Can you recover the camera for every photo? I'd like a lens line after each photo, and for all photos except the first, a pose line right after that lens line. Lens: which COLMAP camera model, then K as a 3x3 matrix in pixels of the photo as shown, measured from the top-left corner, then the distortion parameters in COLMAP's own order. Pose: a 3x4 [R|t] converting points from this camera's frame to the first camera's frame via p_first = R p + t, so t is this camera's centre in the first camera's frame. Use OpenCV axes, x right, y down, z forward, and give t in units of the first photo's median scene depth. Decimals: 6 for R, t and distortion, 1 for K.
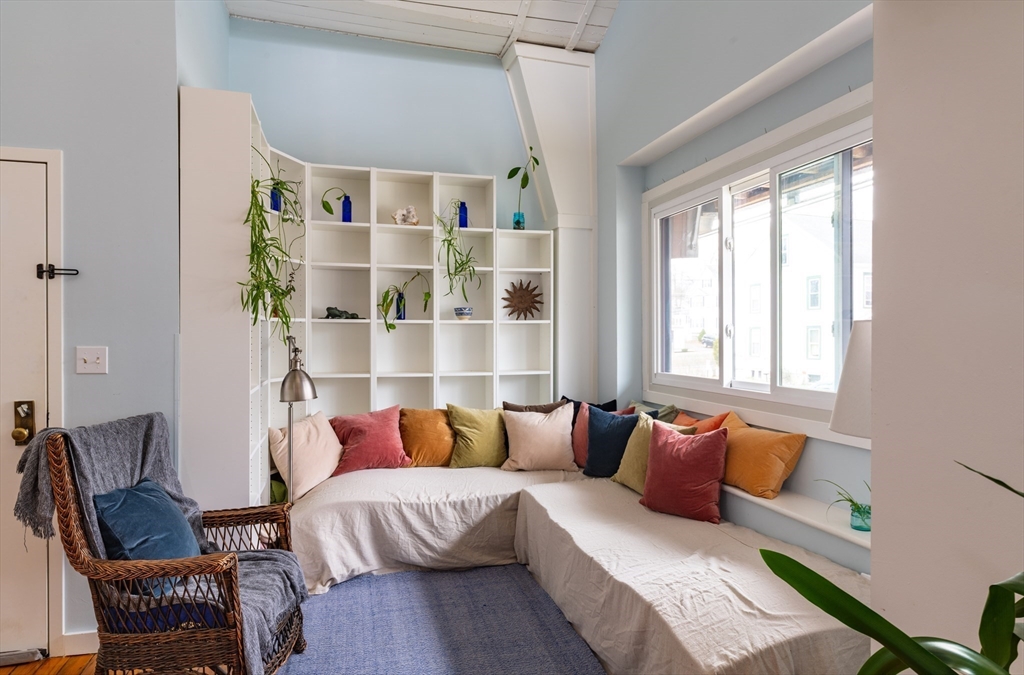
lens RADIAL K [[629.2, 0, 514.6], [0, 629.2, 340.0], [0, 0, 1]] dist [0.020669, 0.000800]
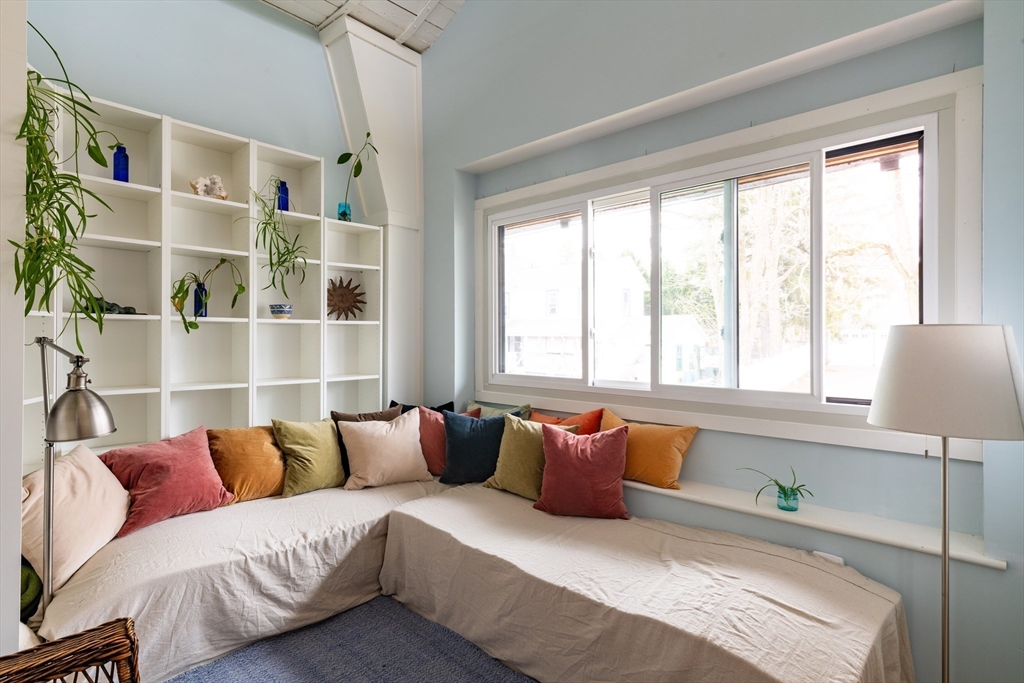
lens RADIAL K [[522.0, 0, 510.0], [0, 522.0, 335.9], [0, 0, 1]] dist [0.009949, 0.002515]
pose [[0.854361, 0.003265, 0.519669, -0.216421], [0.001739, 0.999957, -0.009143, -0.002016], [-0.519676, 0.008715, 0.854319, 0.269201]]
